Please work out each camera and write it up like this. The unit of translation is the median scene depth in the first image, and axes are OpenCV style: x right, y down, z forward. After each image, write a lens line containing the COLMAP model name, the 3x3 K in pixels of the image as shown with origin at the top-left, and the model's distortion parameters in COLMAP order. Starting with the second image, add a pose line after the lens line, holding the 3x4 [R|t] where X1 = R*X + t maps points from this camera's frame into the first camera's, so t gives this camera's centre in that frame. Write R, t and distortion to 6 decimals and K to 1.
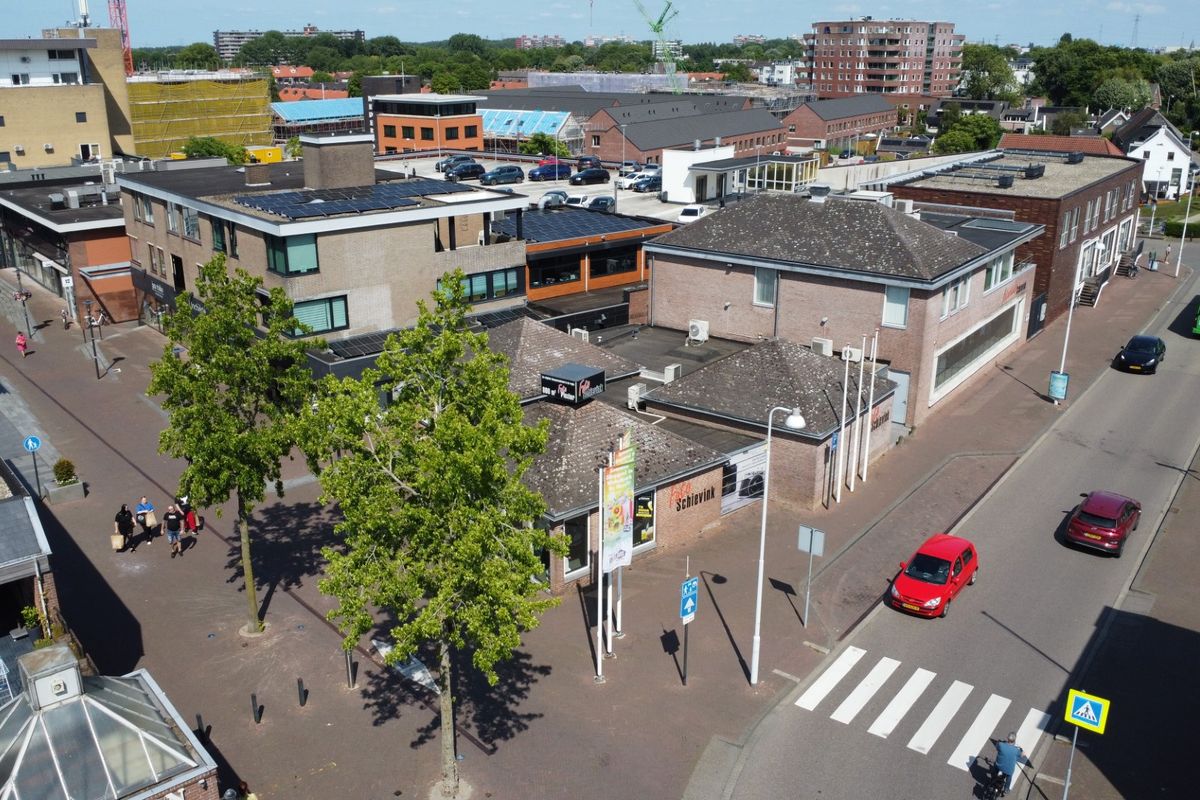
lens RADIAL K [[1033.9, 0, 600.0], [0, 1033.9, 400.0], [0, 0, 1]] dist [-0.023625, -0.023654]
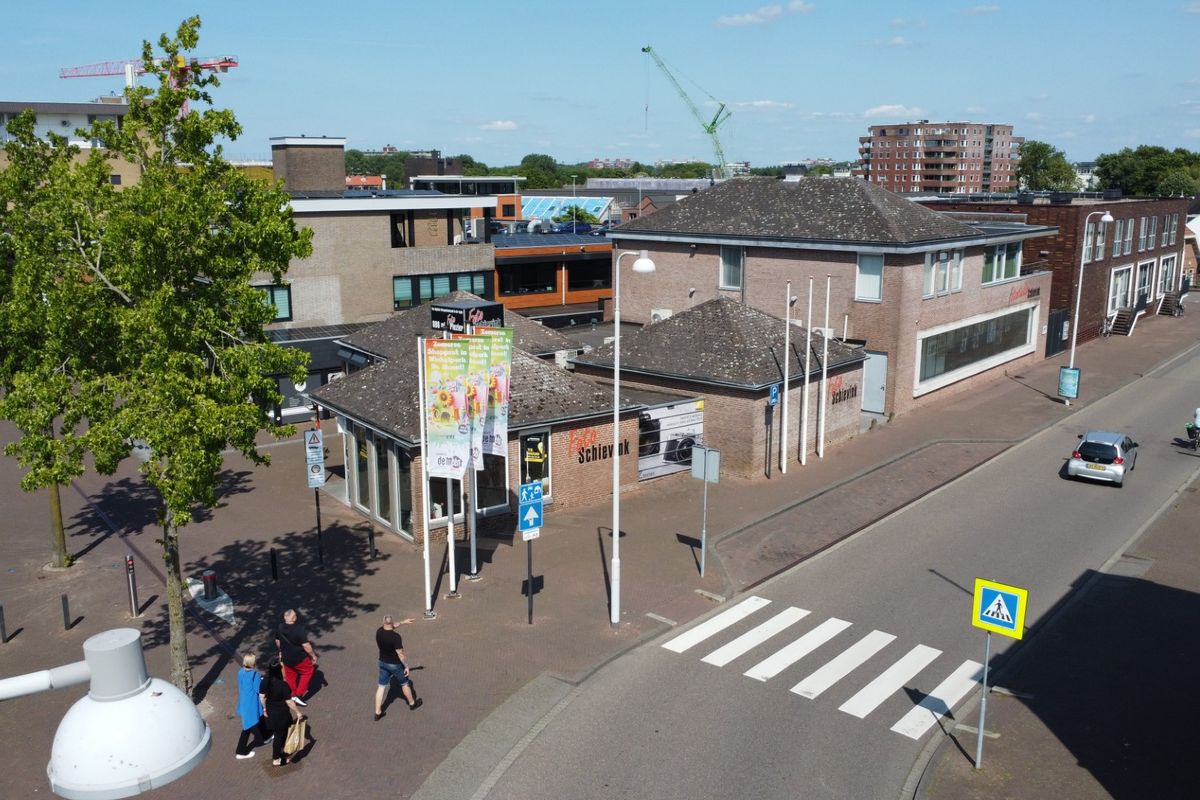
lens RADIAL K [[1033.9, 0, 600.0], [0, 1033.9, 400.0], [0, 0, 1]] dist [-0.023625, -0.023654]
pose [[0.997552, 0.012792, -0.068750, 0.105113], [-0.020596, 0.993264, -0.114029, 0.107611], [0.066828, 0.115166, 0.991096, 0.103050]]
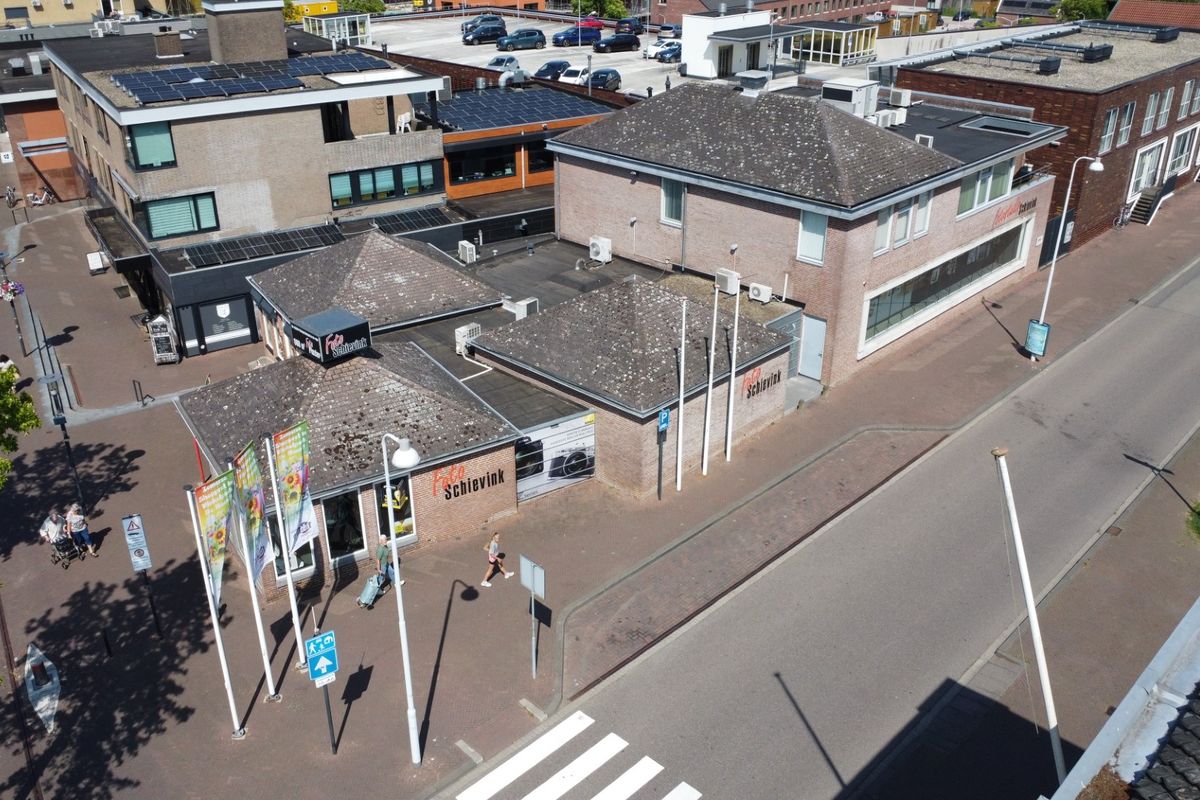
lens RADIAL K [[1033.9, 0, 600.0], [0, 1033.9, 400.0], [0, 0, 1]] dist [-0.023625, -0.023654]
pose [[0.991590, 0.056923, -0.116229, 0.200072], [-0.041025, 0.990015, 0.134862, -0.059616], [0.122745, -0.128959, 0.984024, 0.156998]]
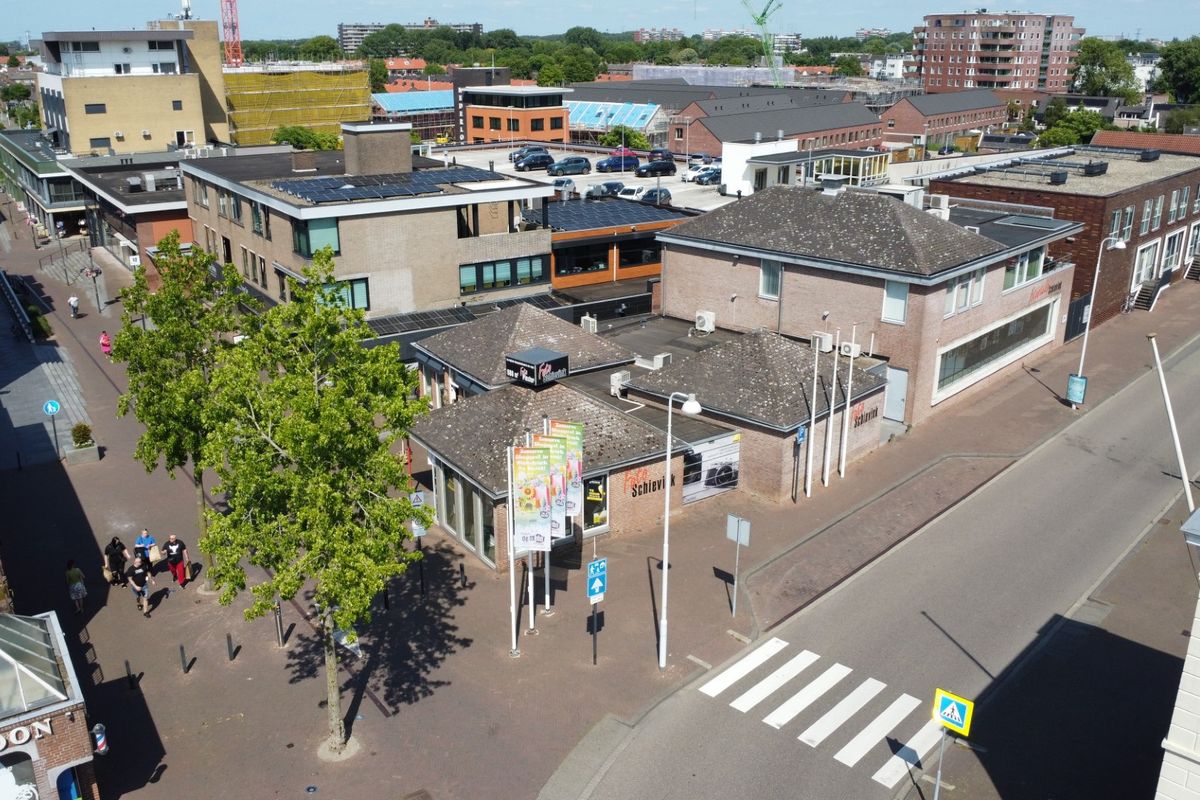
lens RADIAL K [[1033.9, 0, 600.0], [0, 1033.9, 400.0], [0, 0, 1]] dist [-0.023625, -0.023654]
pose [[0.993785, 0.036297, -0.105228, 0.102304], [-0.035693, 0.999334, 0.007614, 0.004667], [0.105434, -0.003811, 0.994419, -0.004829]]
